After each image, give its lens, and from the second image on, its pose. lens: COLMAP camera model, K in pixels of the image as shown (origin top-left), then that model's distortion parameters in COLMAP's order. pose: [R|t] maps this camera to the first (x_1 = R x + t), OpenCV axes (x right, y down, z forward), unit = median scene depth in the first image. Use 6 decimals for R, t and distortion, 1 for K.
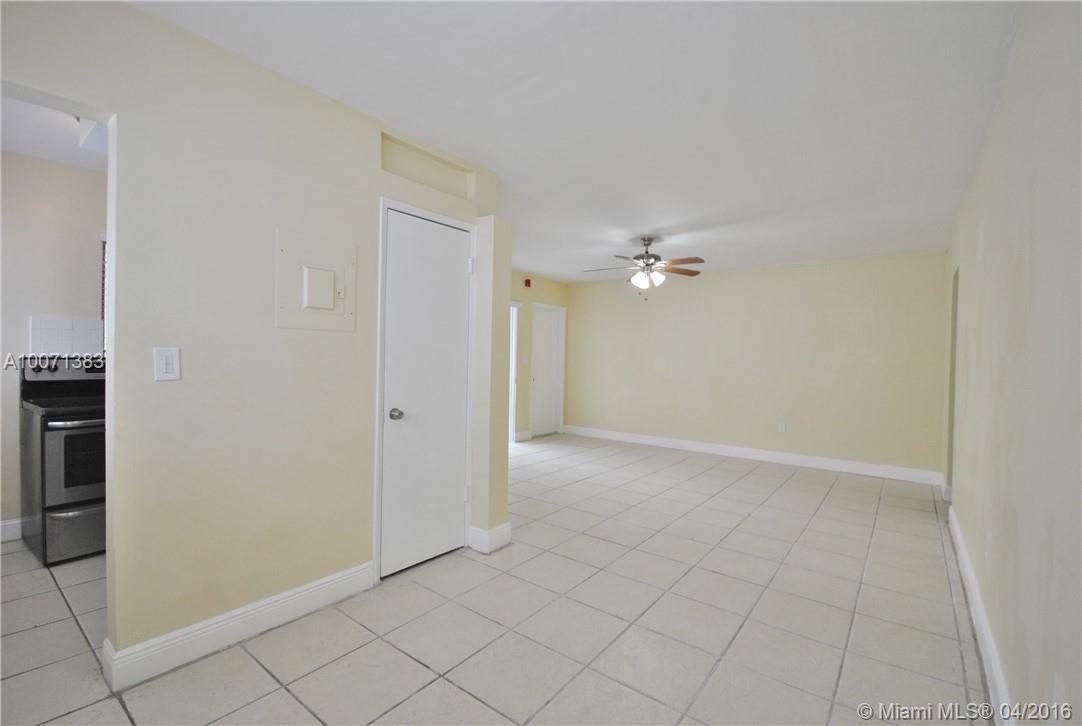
lens RADIAL K [[481.1, 0, 543.9], [0, 481.1, 362.8], [0, 0, 1]] dist [0.000567, -0.000057]
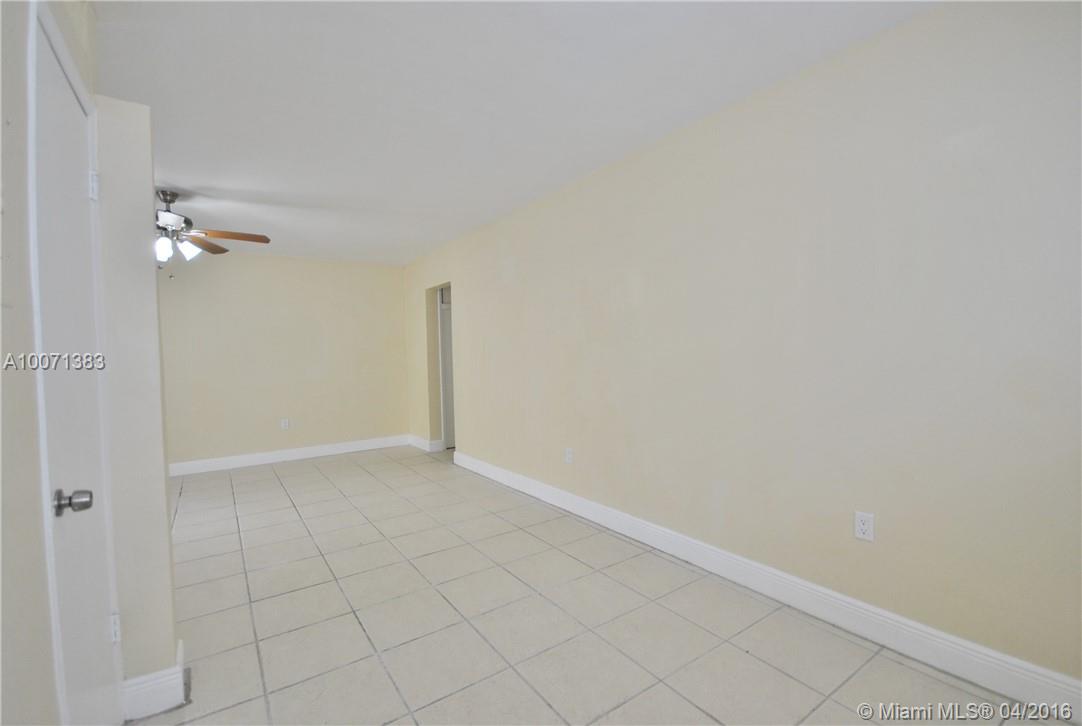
lens RADIAL K [[481.1, 0, 543.9], [0, 481.1, 362.8], [0, 0, 1]] dist [0.000567, -0.000057]
pose [[0.308356, -0.054911, 0.949685, -0.317088], [0.043169, 0.998112, 0.043694, -0.009844], [-0.950291, 0.027523, 0.310144, 0.248557]]
